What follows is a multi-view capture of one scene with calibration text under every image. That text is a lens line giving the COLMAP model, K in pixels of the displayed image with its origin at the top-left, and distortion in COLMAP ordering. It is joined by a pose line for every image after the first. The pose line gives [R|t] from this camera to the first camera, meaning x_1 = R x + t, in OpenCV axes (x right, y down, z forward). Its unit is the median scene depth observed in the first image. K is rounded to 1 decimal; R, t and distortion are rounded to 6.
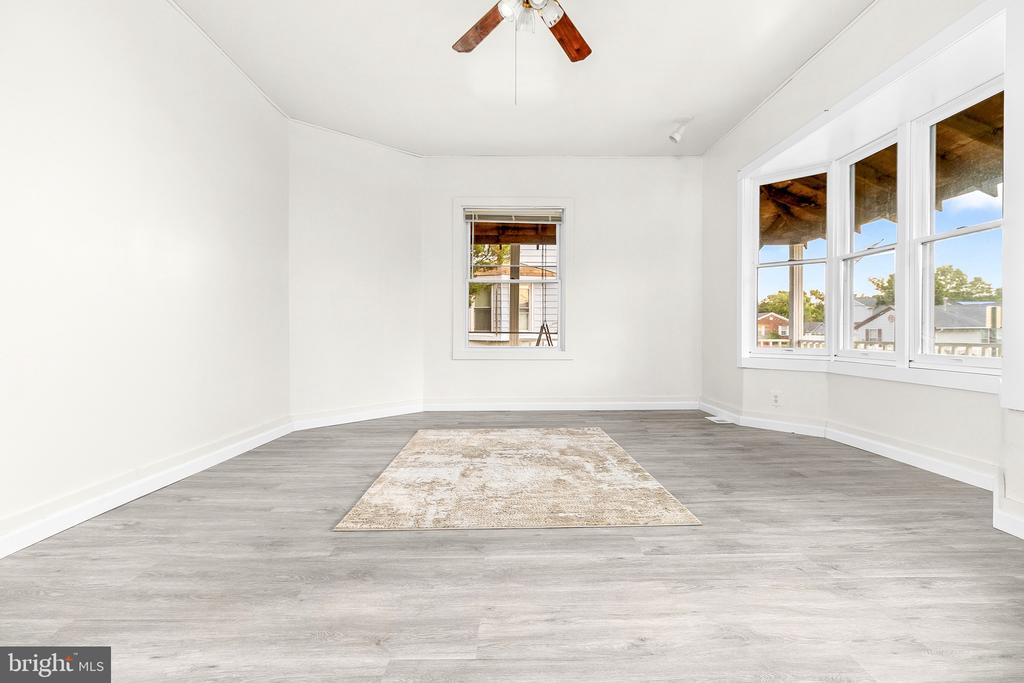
lens RADIAL K [[471.3, 0, 513.1], [0, 471.3, 338.0], [0, 0, 1]] dist [0.004894, -0.001725]
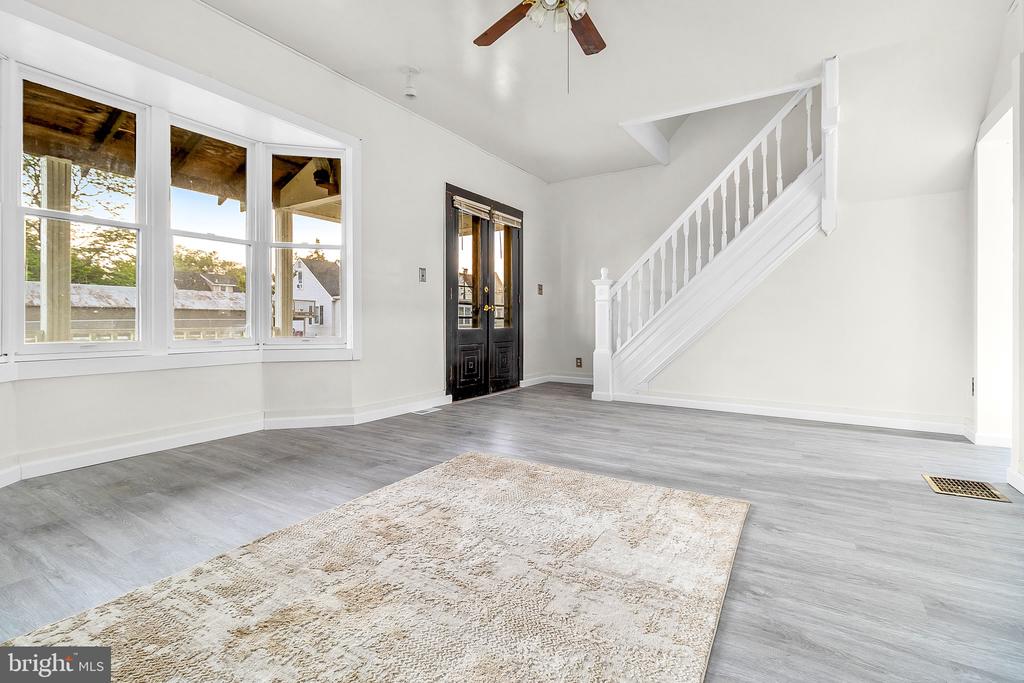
lens RADIAL K [[471.3, 0, 518.5], [0, 471.3, 317.7], [0, 0, 1]] dist [0.004894, -0.001725]
pose [[-0.847559, 0.002321, 0.530696, -0.413348], [0.003954, 0.999990, 0.001941, -0.019423], [-0.530687, 0.003744, -0.847560, 1.798215]]
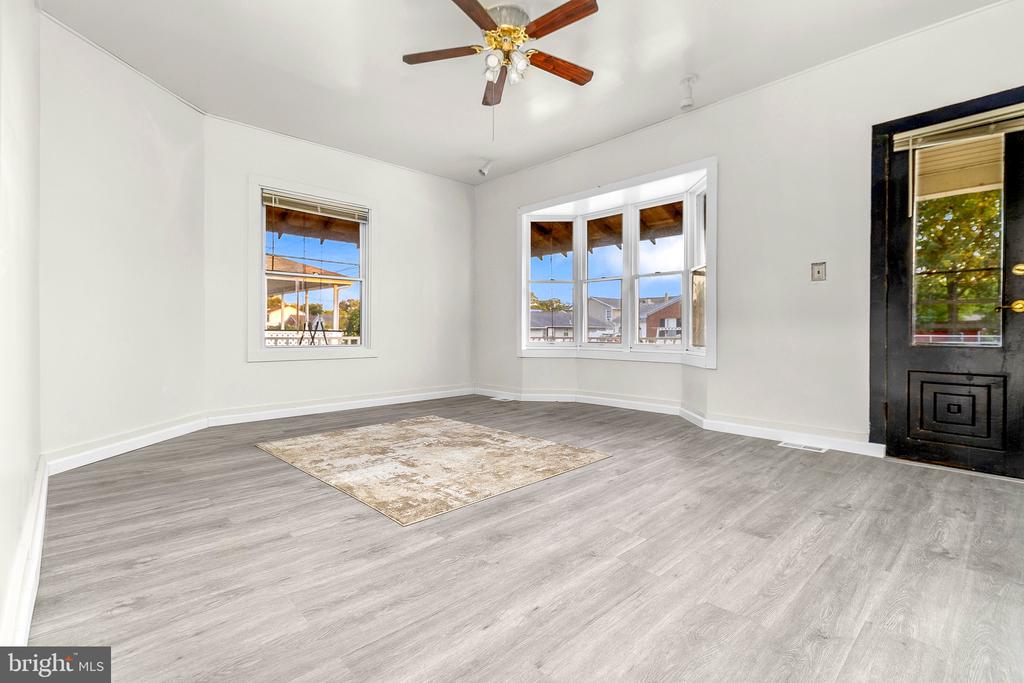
lens RADIAL K [[471.3, 0, 519.3], [0, 471.3, 334.5], [0, 0, 1]] dist [0.004894, -0.001725]
pose [[0.726236, -0.004654, 0.687430, -0.731290], [0.006186, 0.999981, 0.000234, -0.001839], [-0.687418, 0.004082, 0.726251, 0.074838]]
